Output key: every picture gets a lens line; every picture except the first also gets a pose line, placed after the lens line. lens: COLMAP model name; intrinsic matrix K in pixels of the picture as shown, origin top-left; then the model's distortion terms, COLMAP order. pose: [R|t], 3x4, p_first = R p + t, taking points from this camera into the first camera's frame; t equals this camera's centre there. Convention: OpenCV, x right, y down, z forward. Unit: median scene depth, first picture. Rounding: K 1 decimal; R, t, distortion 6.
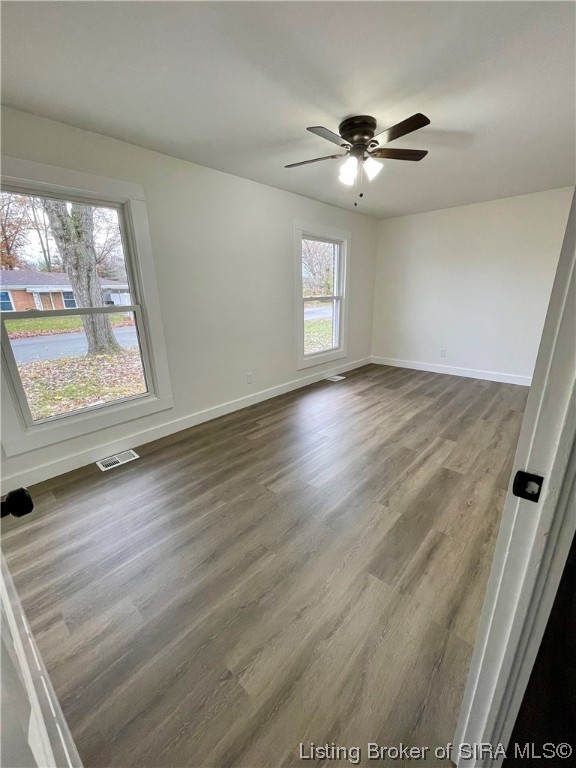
lens RADIAL K [[310.1, 0, 289.2], [0, 310.1, 384.9], [0, 0, 1]] dist [0.002435, -0.000041]
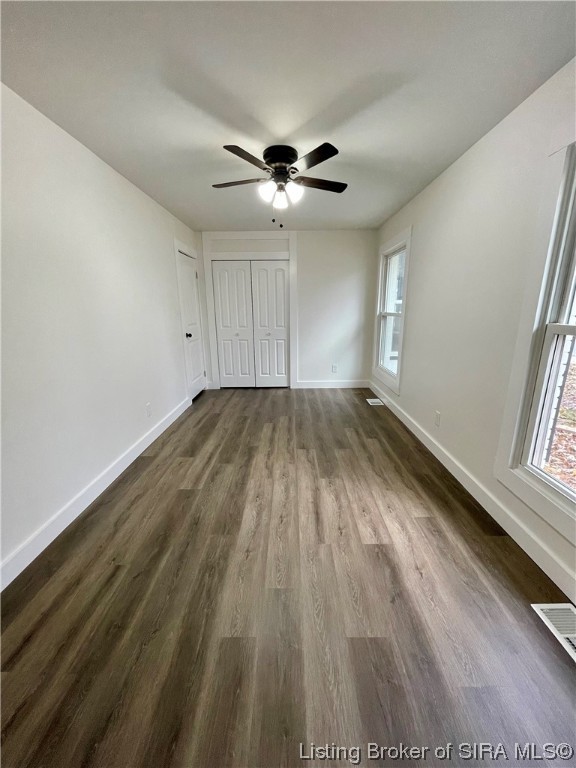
lens RADIAL K [[310.1, 0, 290.1], [0, 310.1, 385.6], [0, 0, 1]] dist [0.002435, -0.000041]
pose [[-0.739275, 0.192778, -0.645220, 0.802374], [-0.178296, 0.867919, 0.463602, -0.498983], [0.649371, 0.457769, -0.607260, 1.568737]]
